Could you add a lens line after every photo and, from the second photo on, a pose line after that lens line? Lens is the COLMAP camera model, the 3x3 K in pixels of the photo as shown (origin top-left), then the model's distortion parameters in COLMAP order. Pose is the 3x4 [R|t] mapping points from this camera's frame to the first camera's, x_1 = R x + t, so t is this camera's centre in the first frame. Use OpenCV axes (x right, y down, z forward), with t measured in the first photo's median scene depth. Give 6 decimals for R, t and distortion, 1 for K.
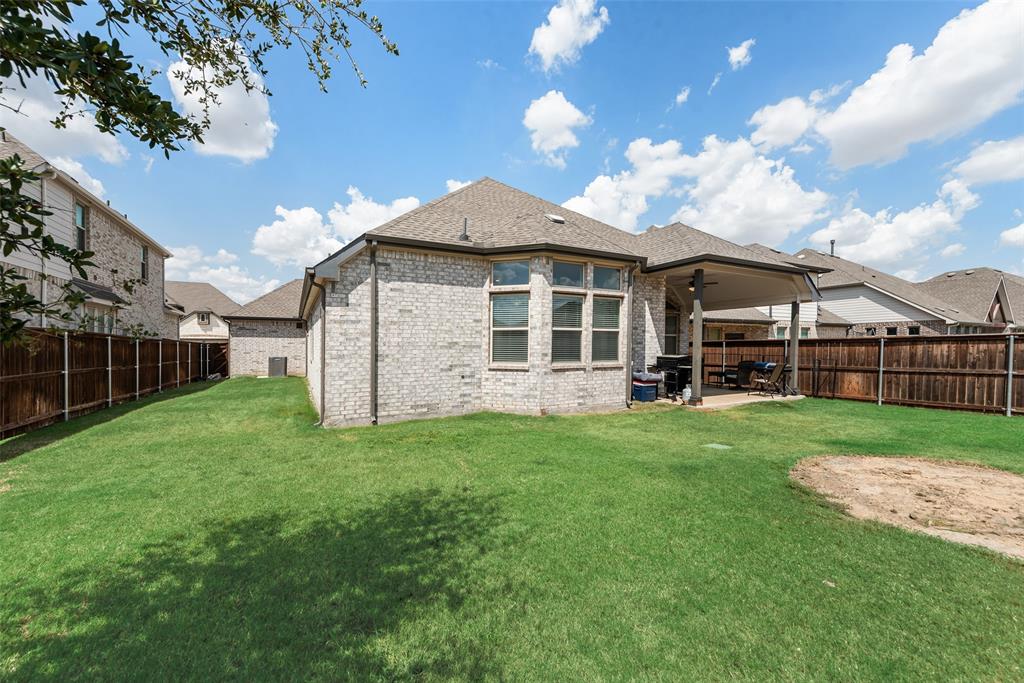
lens RADIAL K [[406.0, 0, 508.4], [0, 406.0, 341.3], [0, 0, 1]] dist [0.009040, -0.001706]
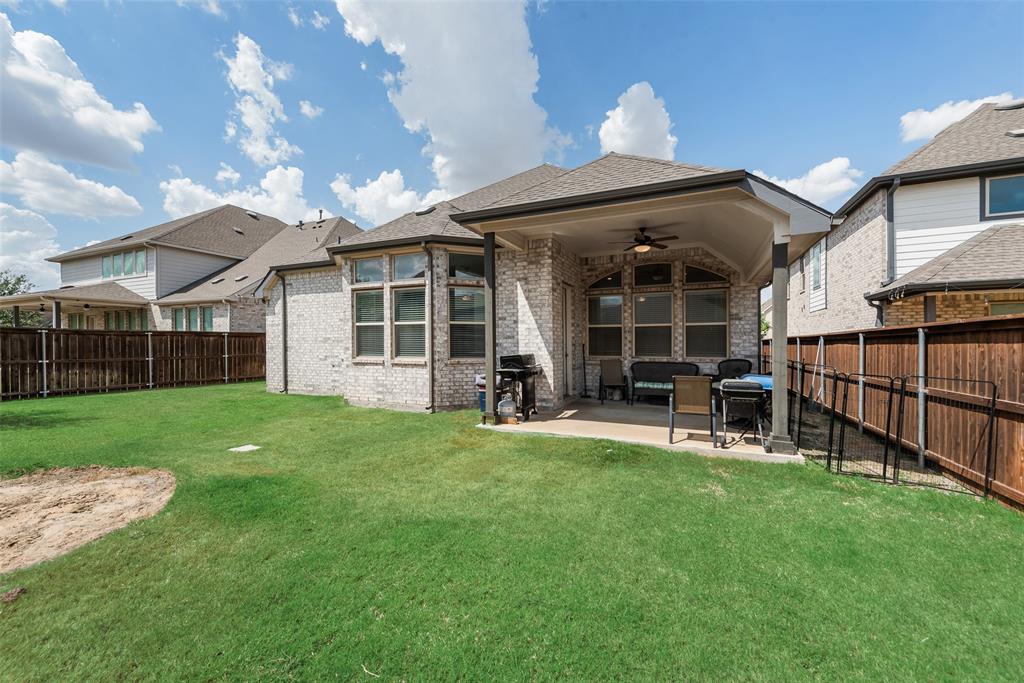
lens RADIAL K [[406.0, 0, 506.0], [0, 406.0, 334.4], [0, 0, 1]] dist [0.009040, -0.001706]
pose [[0.604528, -0.015514, -0.796433, 1.143363], [0.005743, 0.999869, -0.015117, 0.013126], [0.796563, 0.004565, 0.604538, 0.643528]]
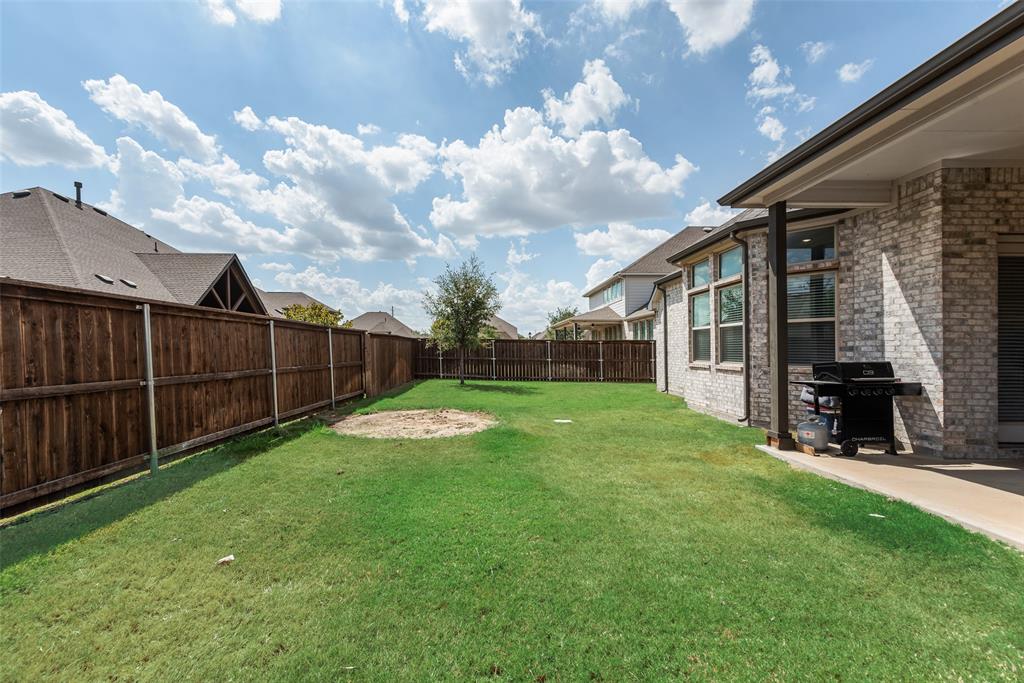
lens RADIAL K [[406.0, 0, 497.6], [0, 406.0, 356.5], [0, 0, 1]] dist [0.009040, -0.001706]
pose [[-0.463320, 0.012096, -0.886109, 1.244805], [0.002352, 0.999920, 0.012419, 0.026217], [0.886188, 0.003670, -0.463311, 0.998495]]
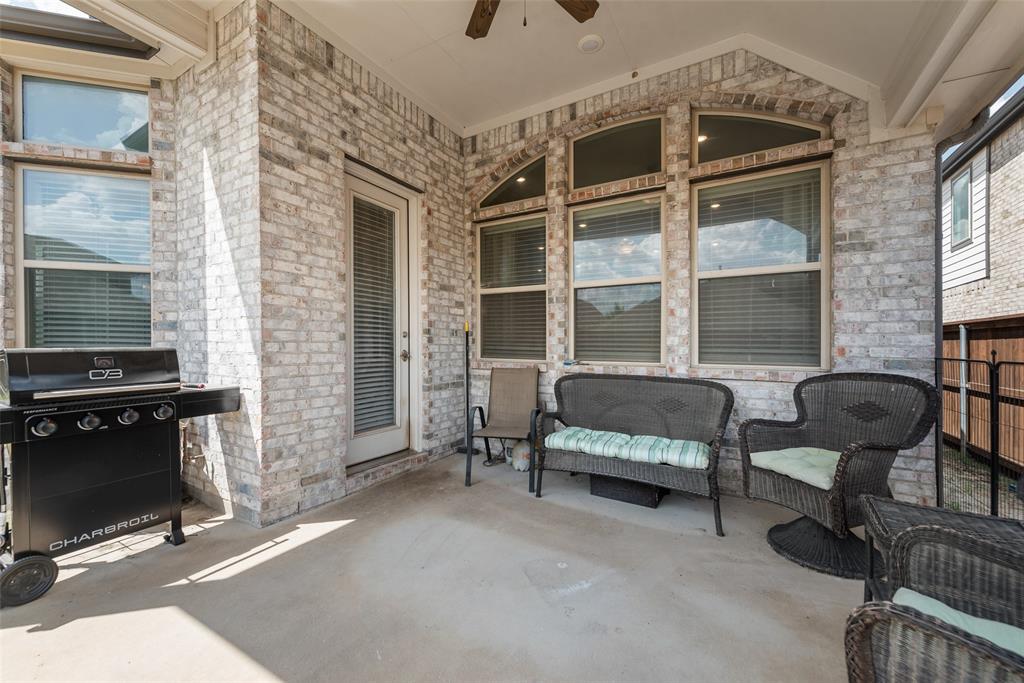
lens RADIAL K [[406.0, 0, 508.1], [0, 406.0, 335.2], [0, 0, 1]] dist [0.009040, -0.001706]
pose [[0.524067, -0.016472, -0.851518, 0.833037], [-0.000512, 0.999807, -0.019655, 0.038165], [0.851677, 0.010737, 0.523957, 1.269176]]
